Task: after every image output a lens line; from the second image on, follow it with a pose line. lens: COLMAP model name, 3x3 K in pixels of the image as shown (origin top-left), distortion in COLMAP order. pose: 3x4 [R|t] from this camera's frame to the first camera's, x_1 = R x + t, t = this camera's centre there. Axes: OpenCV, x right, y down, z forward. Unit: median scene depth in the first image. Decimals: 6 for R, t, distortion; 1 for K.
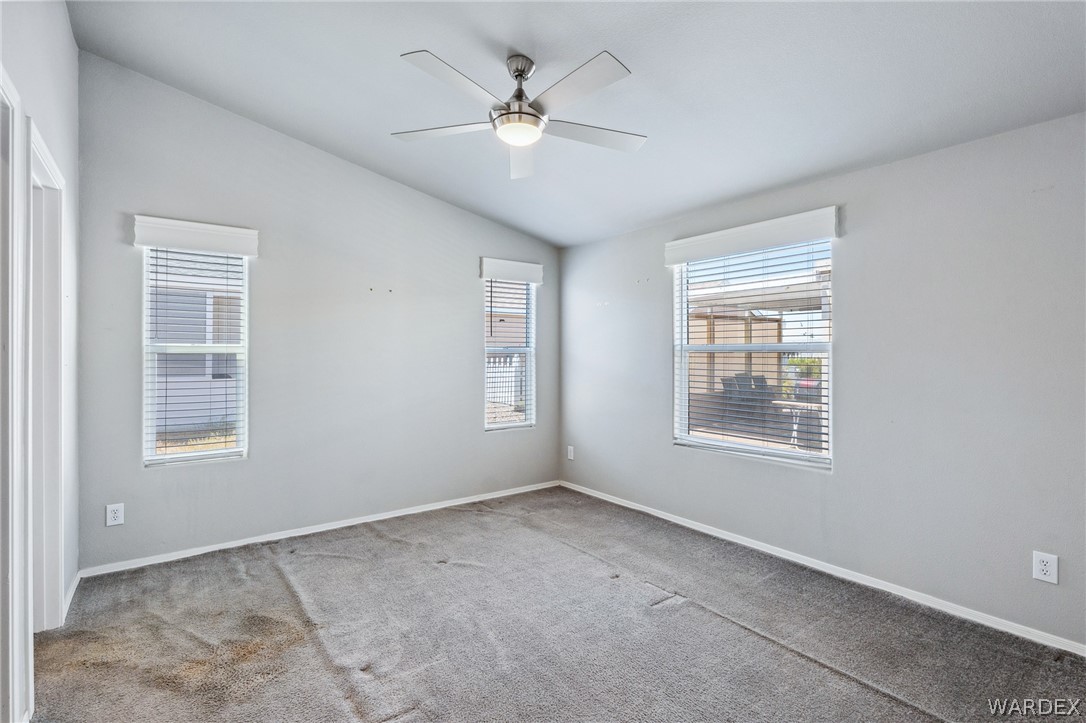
lens RADIAL K [[513.9, 0, 540.4], [0, 513.9, 357.1], [0, 0, 1]] dist [-0.000224, 0.000155]
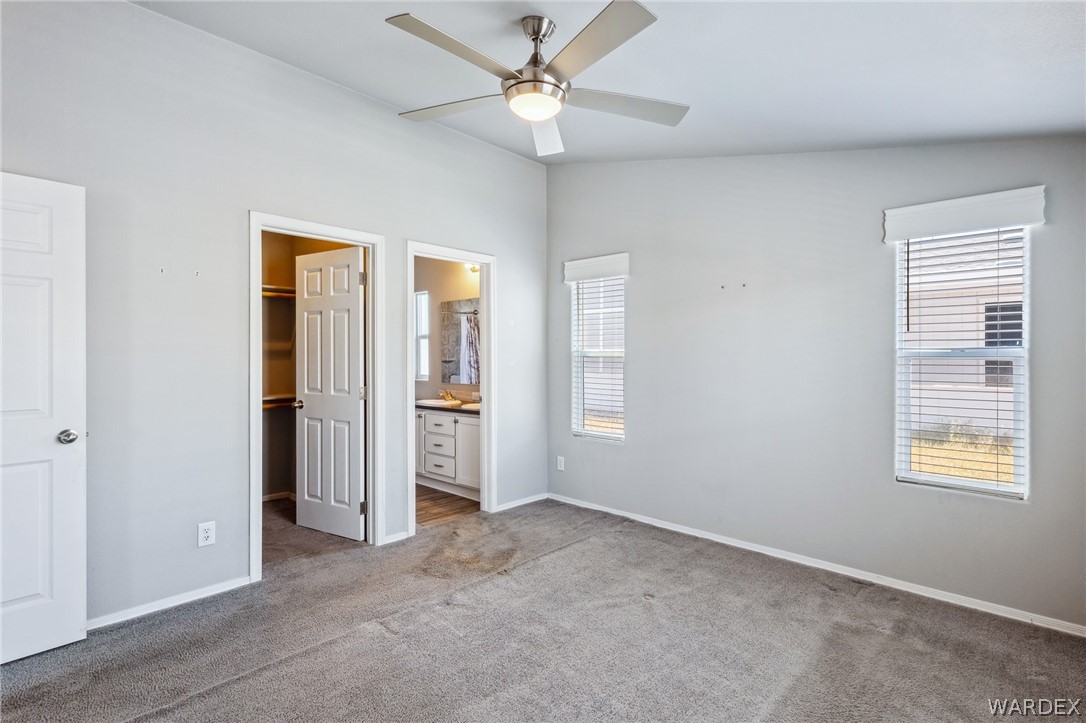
lens RADIAL K [[513.9, 0, 540.4], [0, 513.9, 357.1], [0, 0, 1]] dist [-0.000224, 0.000155]
pose [[0.189816, 0.004063, -0.981811, 0.587558], [-0.013847, 0.999903, 0.001460, -0.005263], [0.981722, 0.013318, 0.189854, 0.605498]]
